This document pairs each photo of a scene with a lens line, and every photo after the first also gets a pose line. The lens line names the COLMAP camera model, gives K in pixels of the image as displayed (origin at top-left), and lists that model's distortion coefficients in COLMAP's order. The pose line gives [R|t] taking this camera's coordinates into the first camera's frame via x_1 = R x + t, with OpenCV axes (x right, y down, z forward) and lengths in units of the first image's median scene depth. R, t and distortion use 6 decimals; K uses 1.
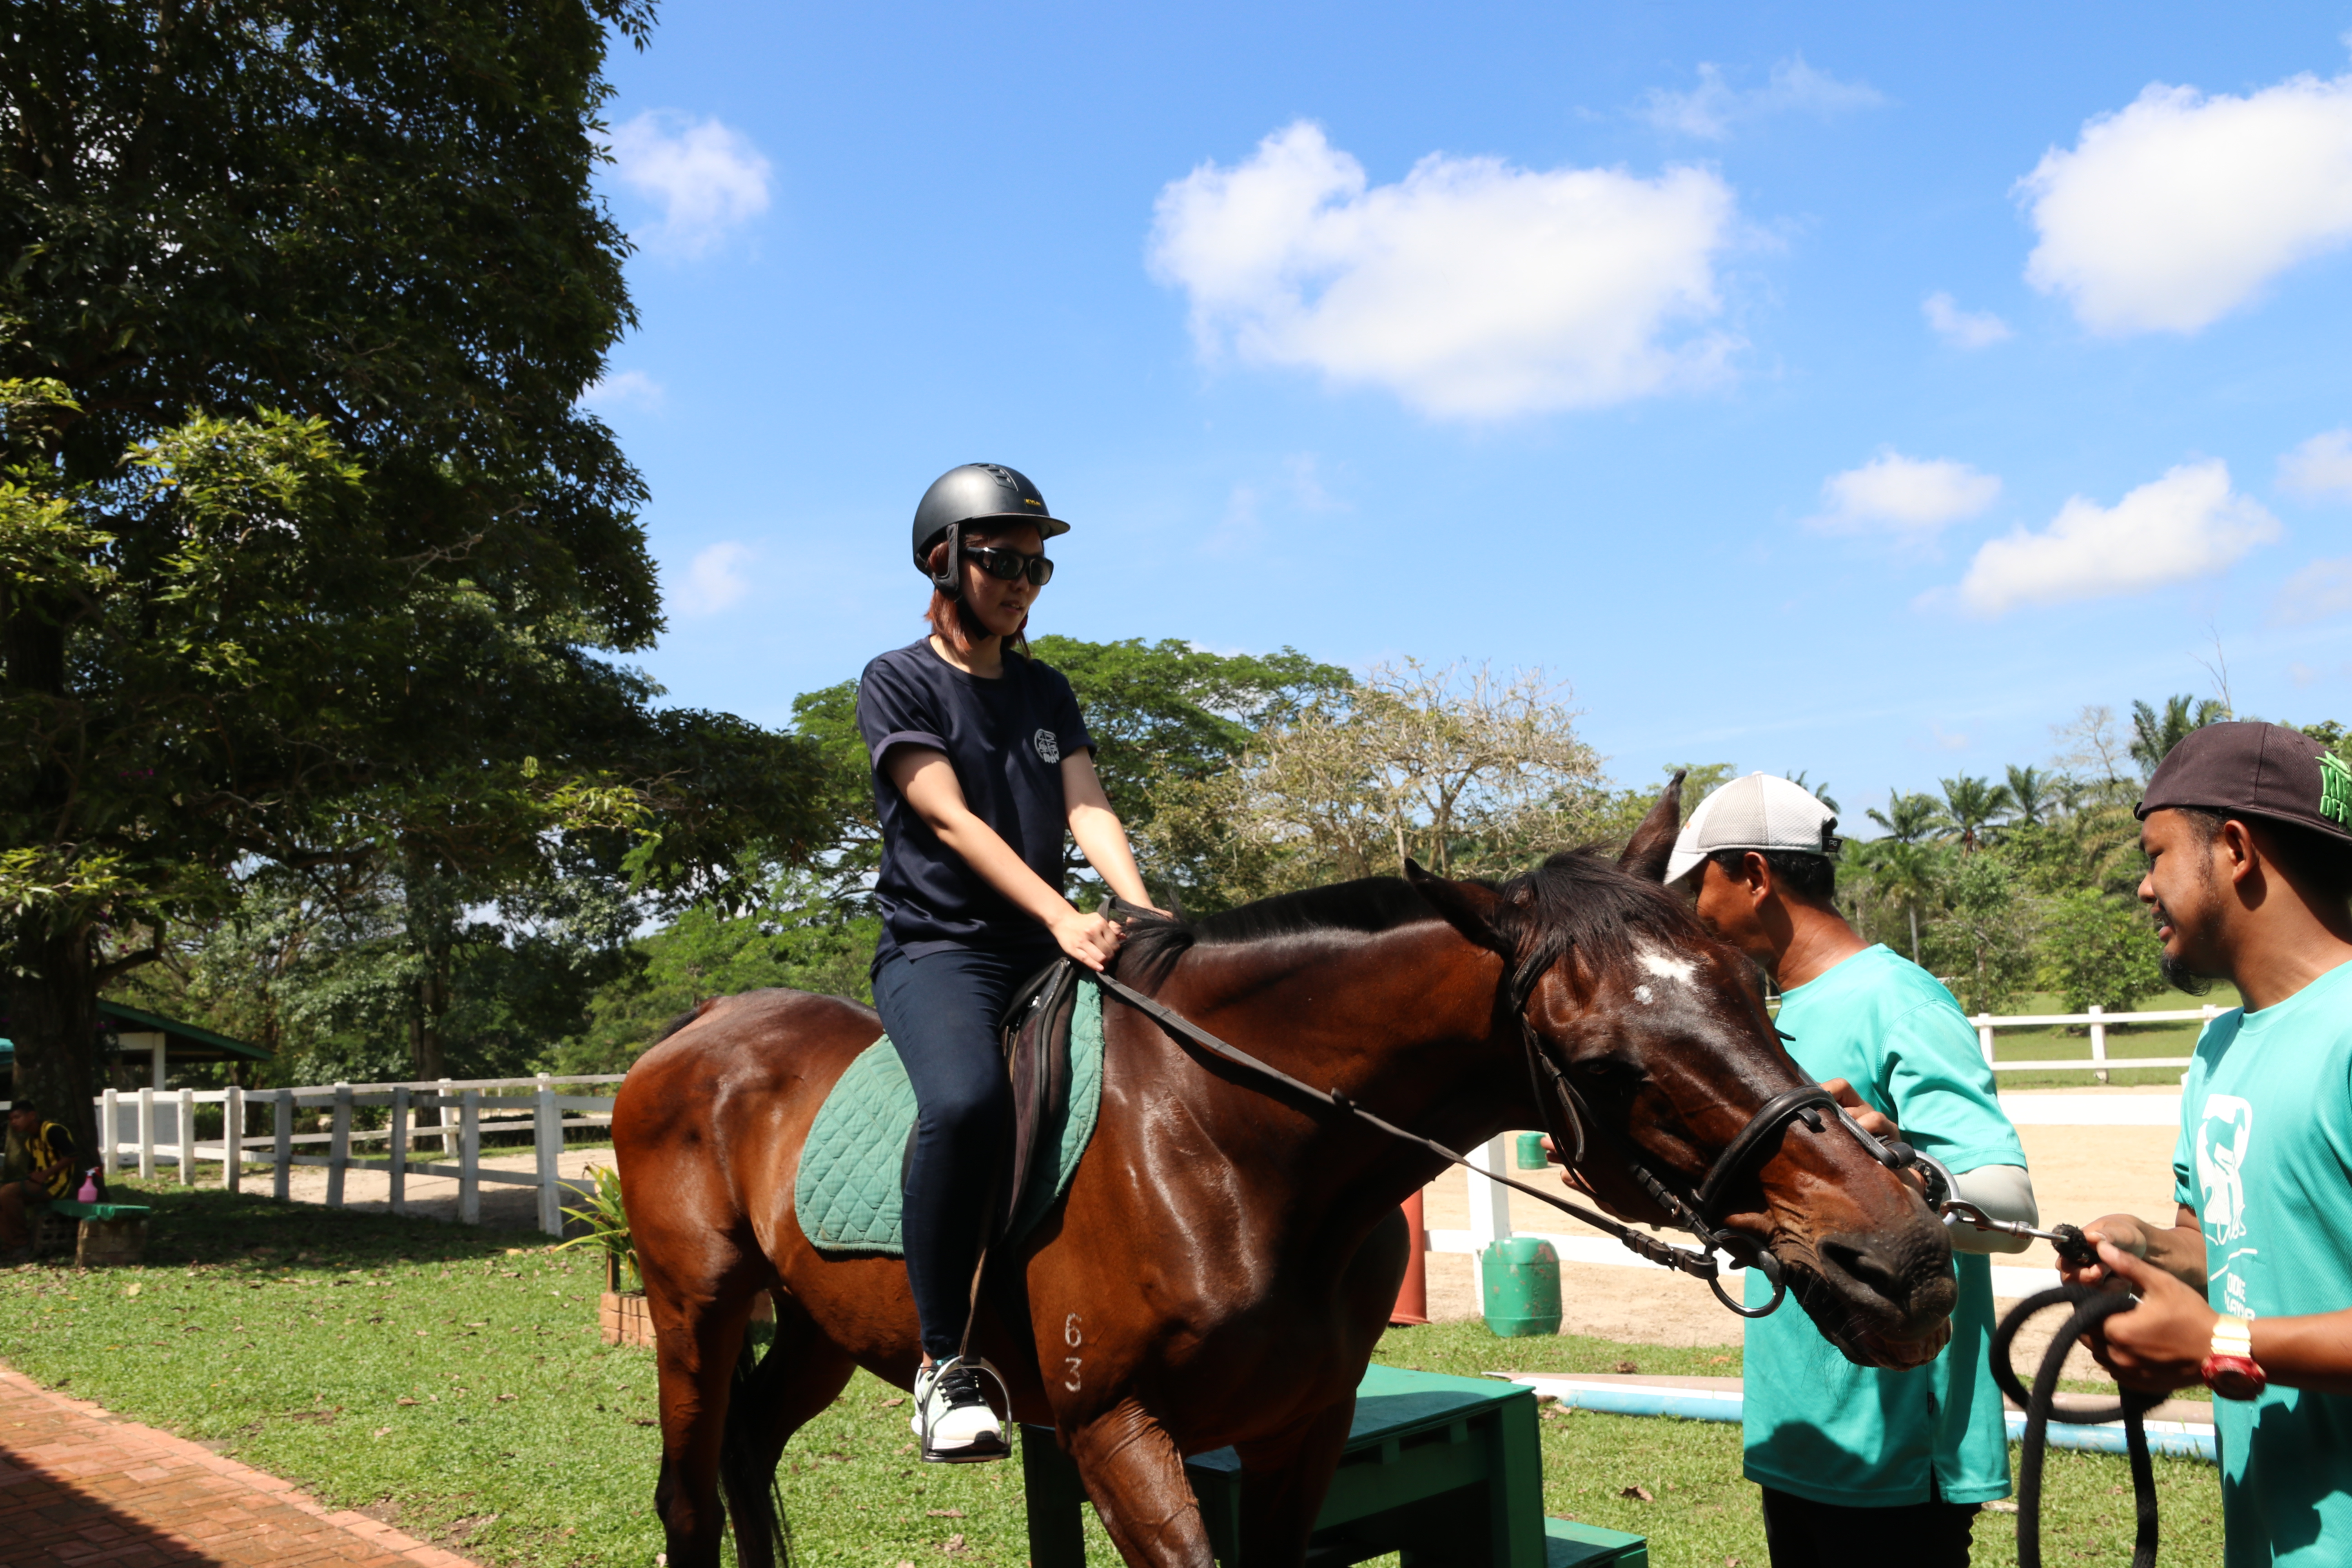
lens RADIAL K [[1909.7, 0, 1171.7], [0, 1909.7, 797.6], [0, 0, 1]] dist [-0.113815, 0.116124]
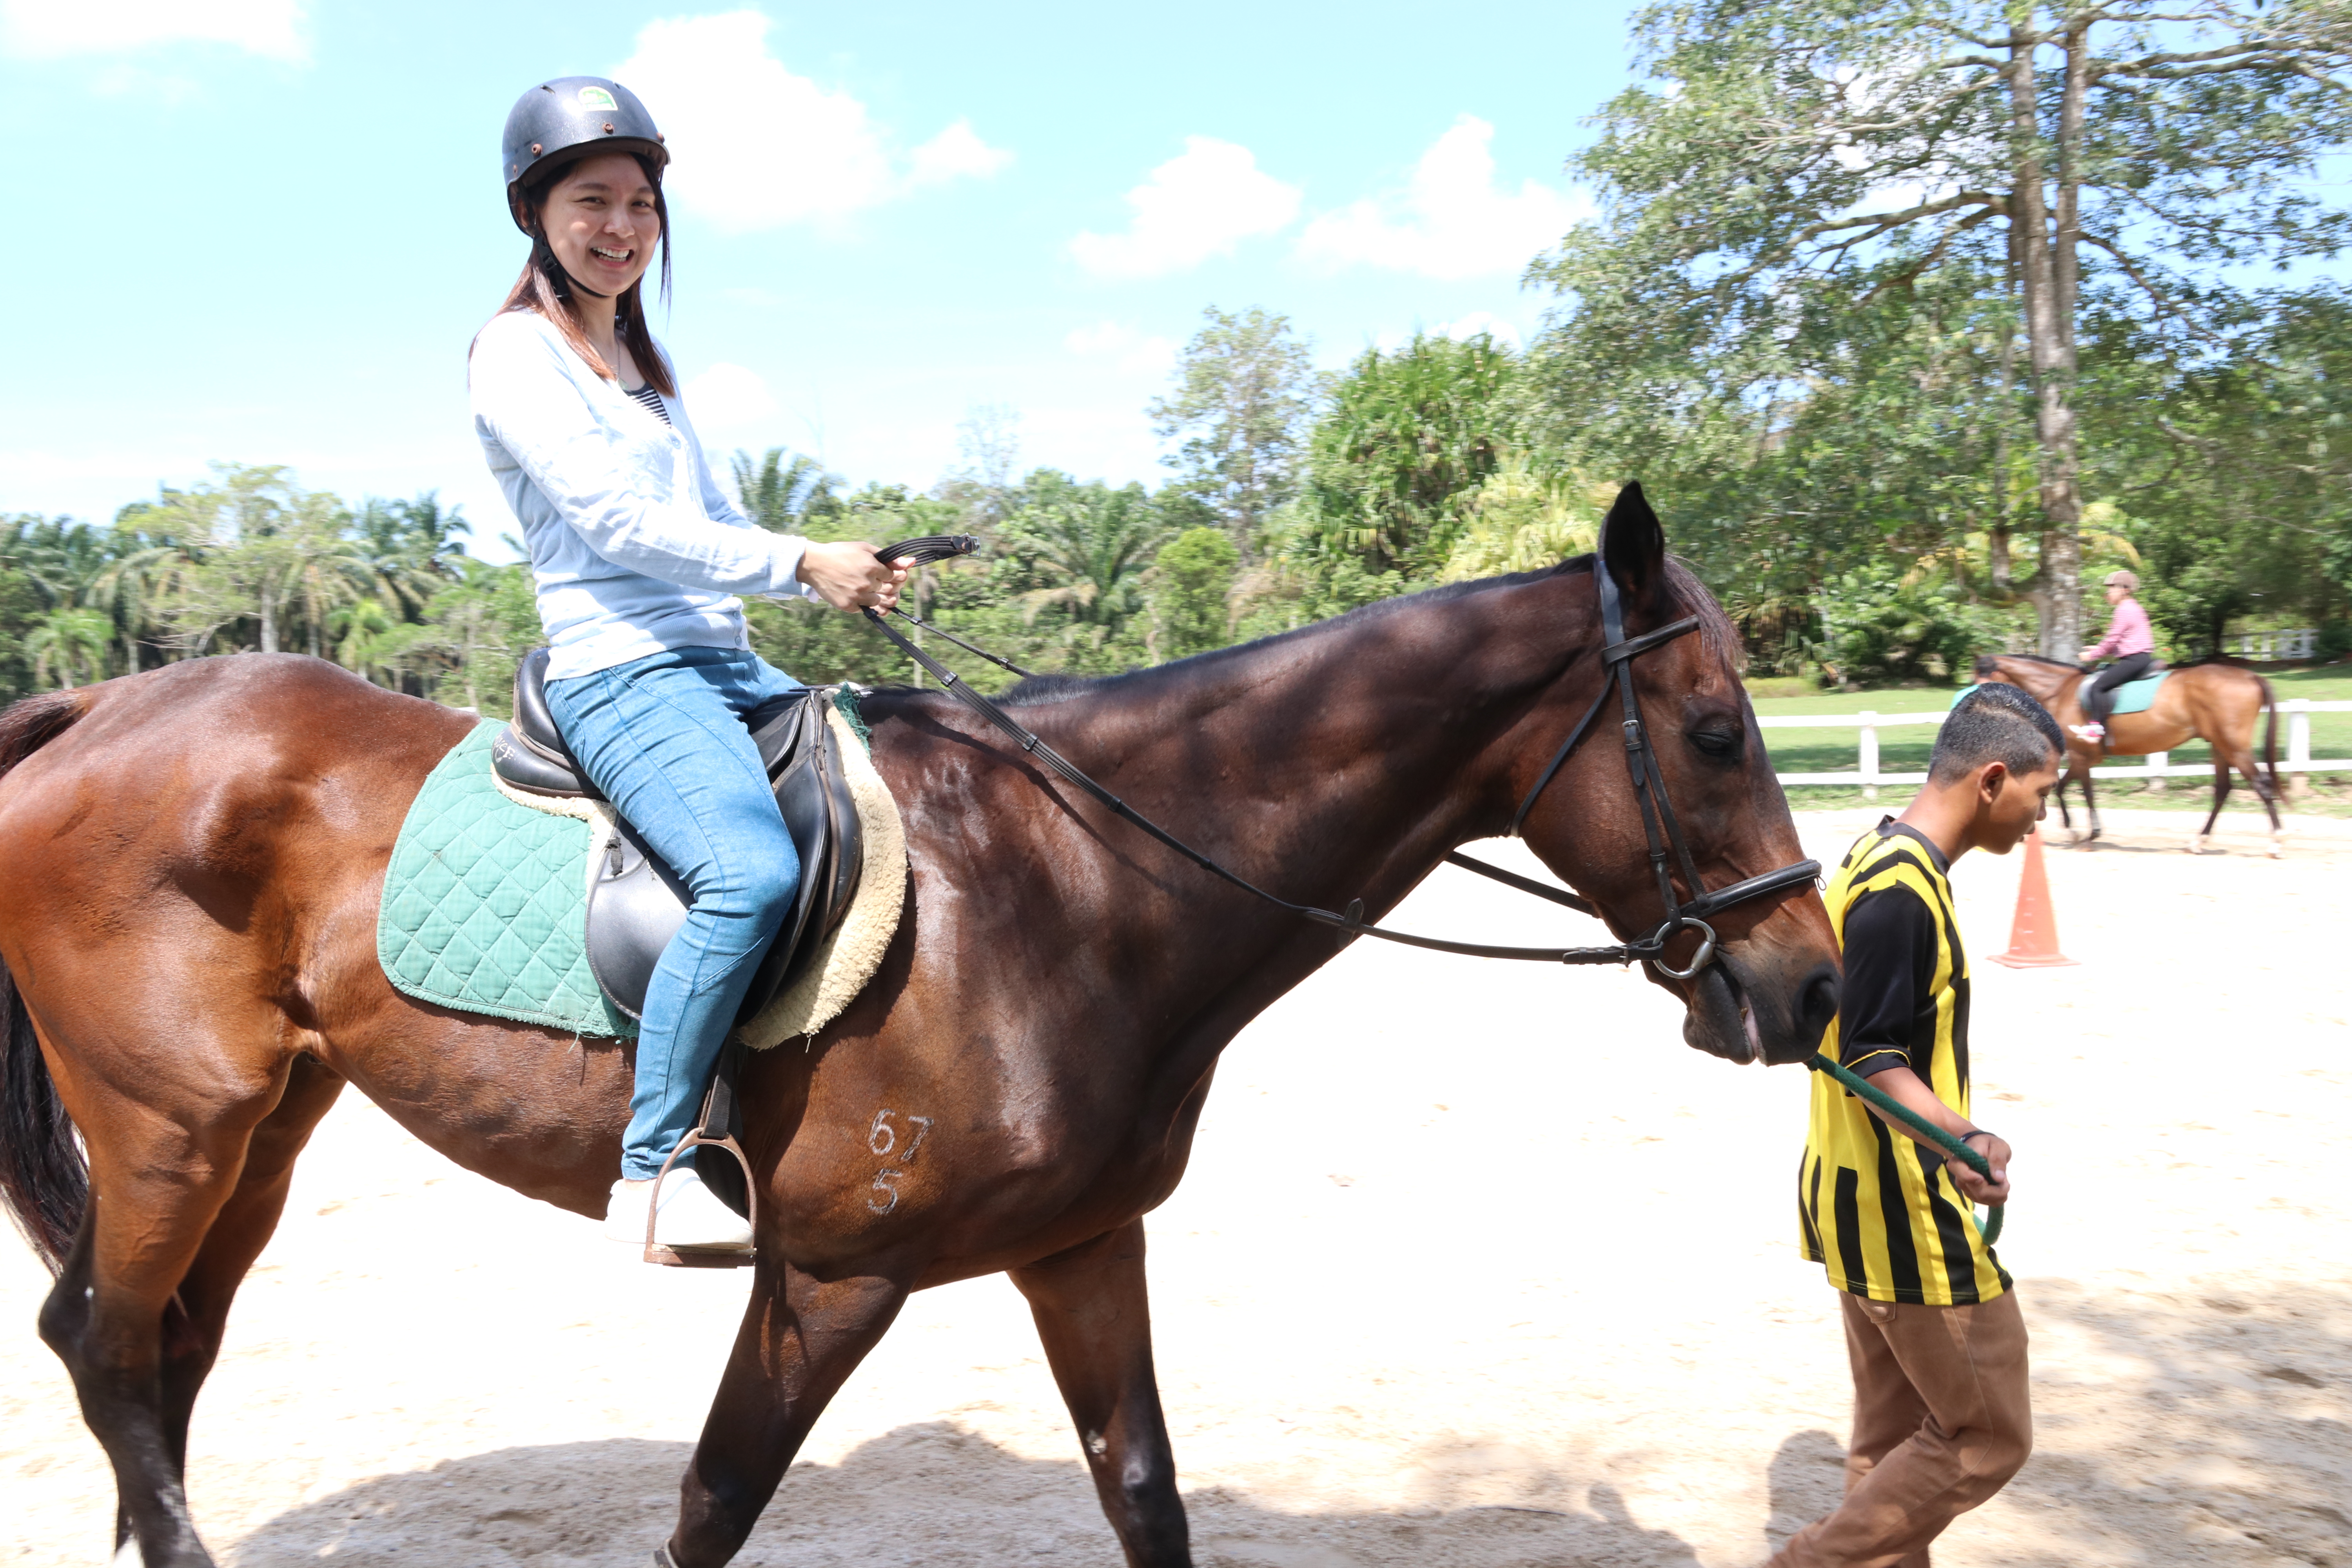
lens RADIAL K [[1848.6, 0, 1172.8], [0, 1848.6, 800.9], [0, 0, 1]] dist [-0.126853, 0.120110]
pose [[0.775676, -0.010104, 0.631051, 0.153031], [-0.084727, 0.989154, 0.119983, 0.003146], [-0.625419, -0.146535, 0.766406, 0.084648]]
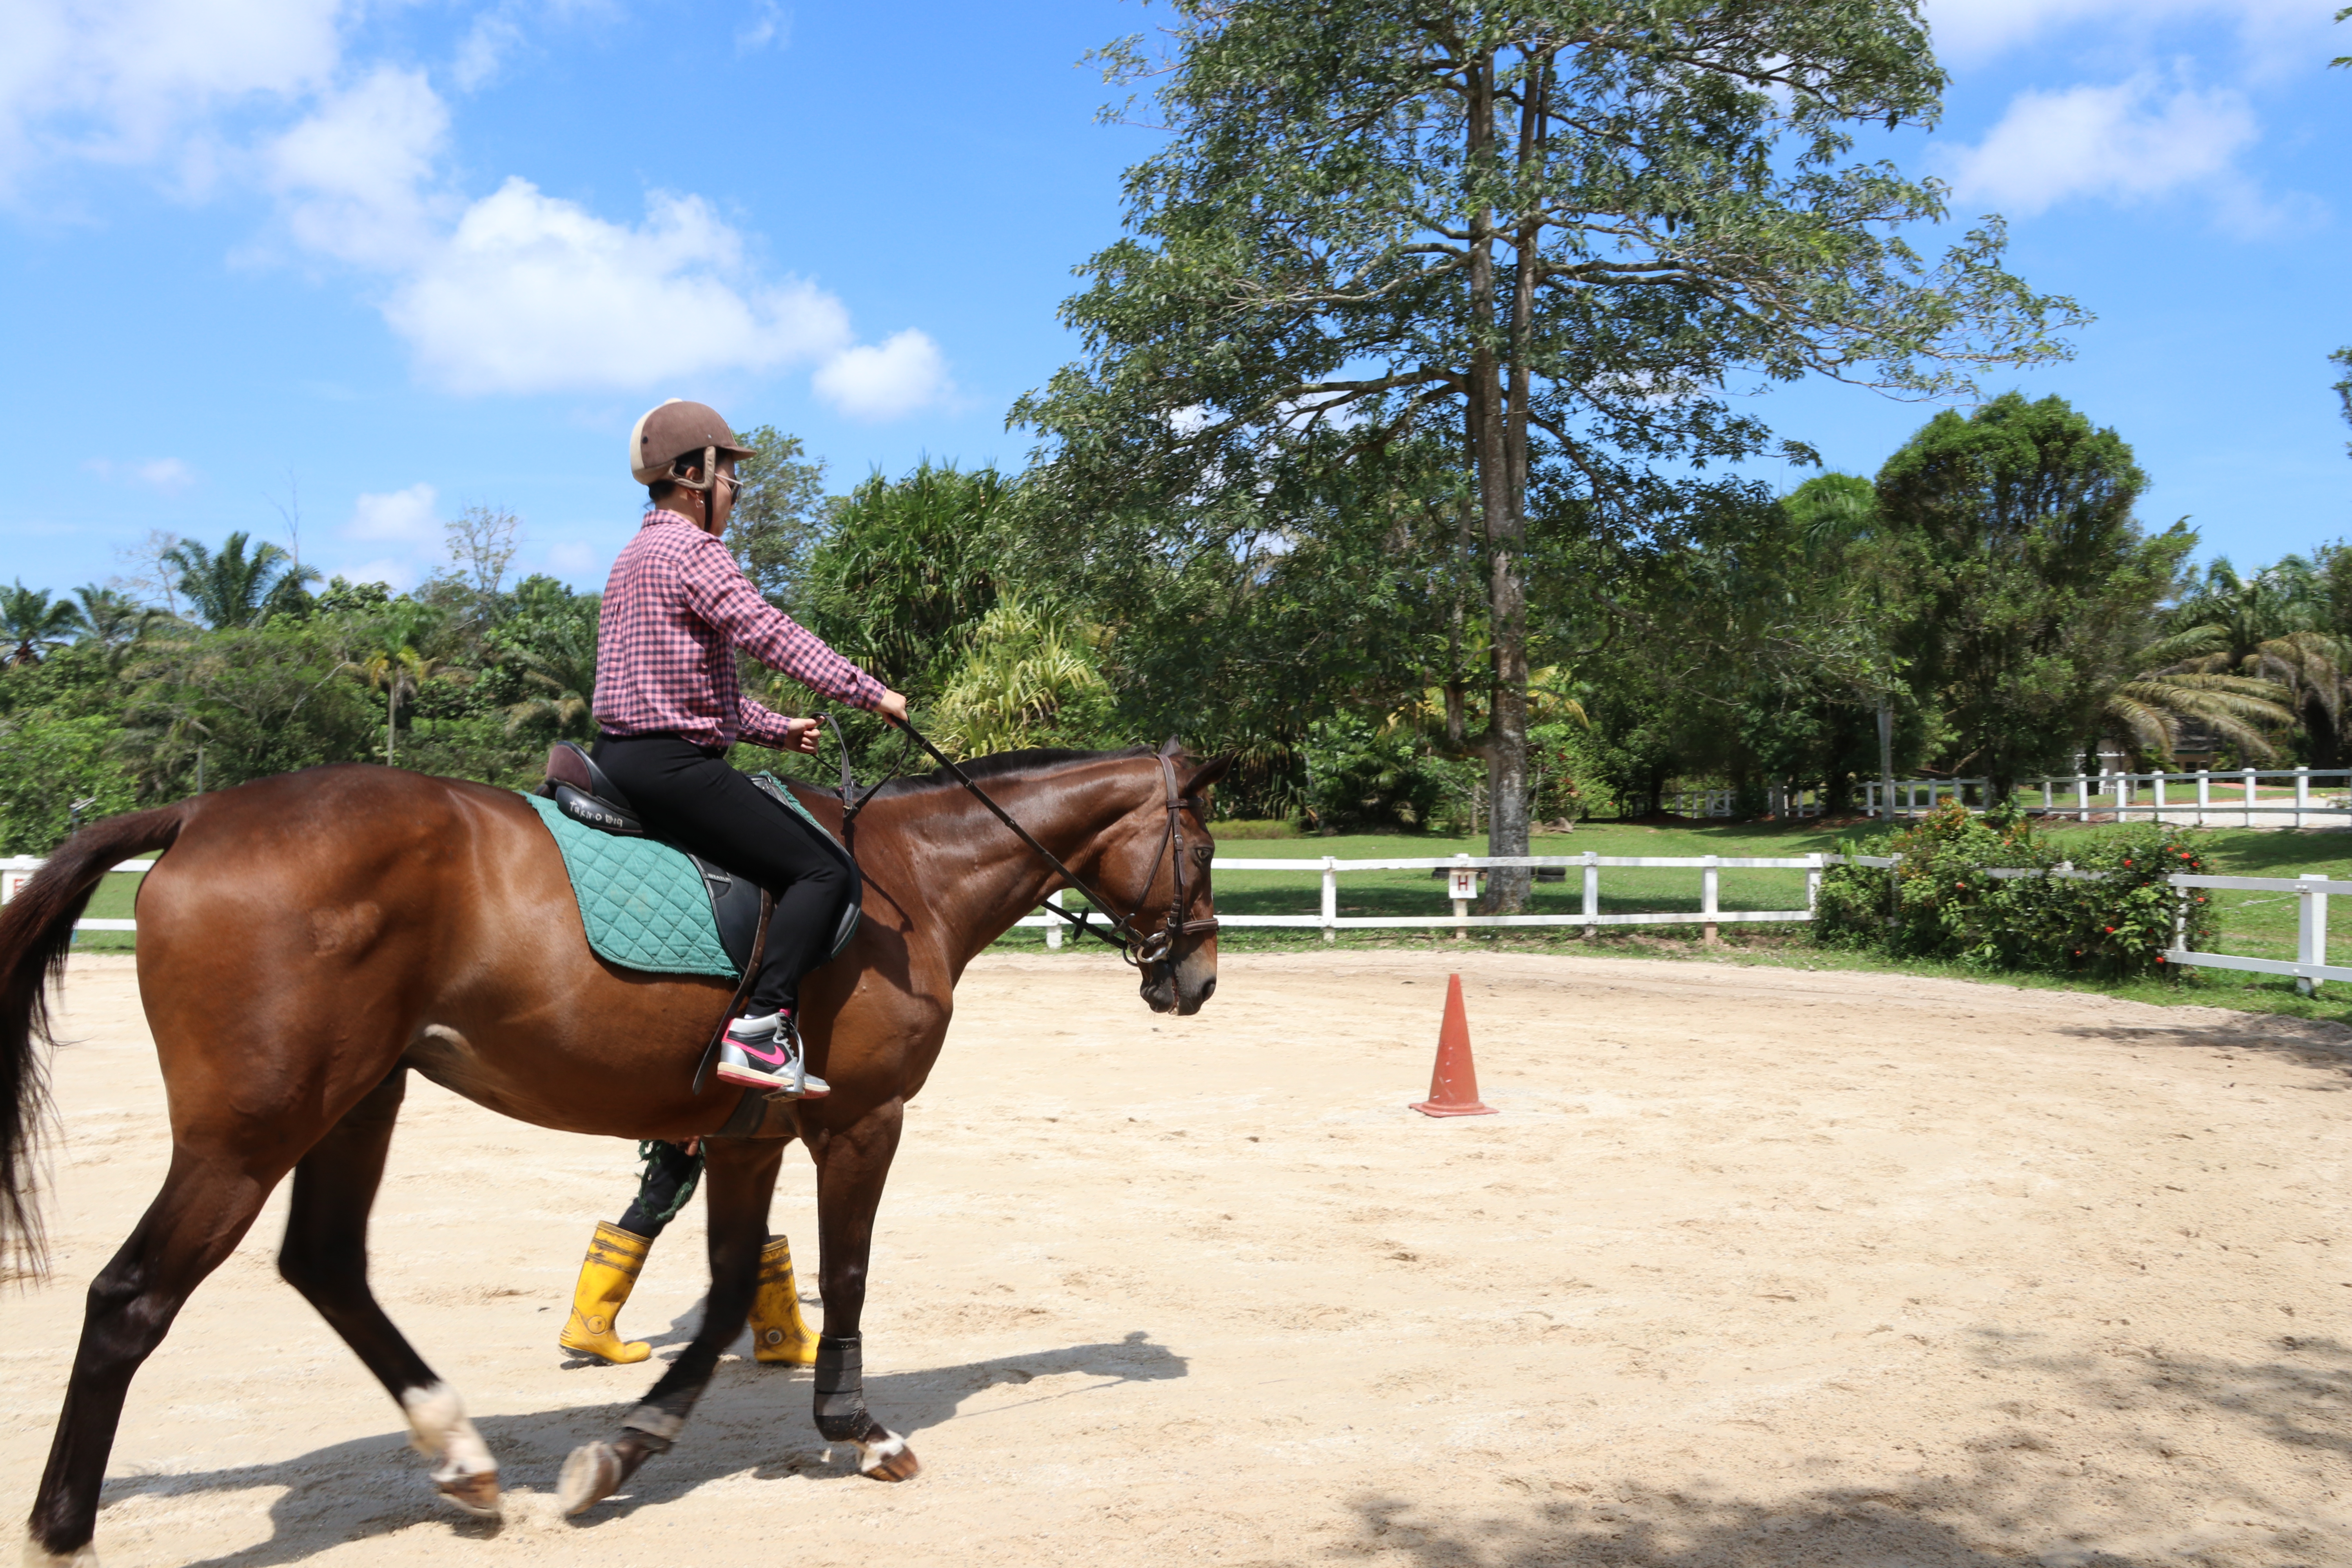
lens RADIAL K [[1848.6, 0, 1172.8], [0, 1848.6, 800.9], [0, 0, 1]] dist [-0.126853, 0.120110]
pose [[0.581260, 0.059737, 0.811522, 0.167526], [-0.131706, 0.991058, 0.021383, 0.001597], [-0.802989, -0.119311, 0.583930, 0.084513]]
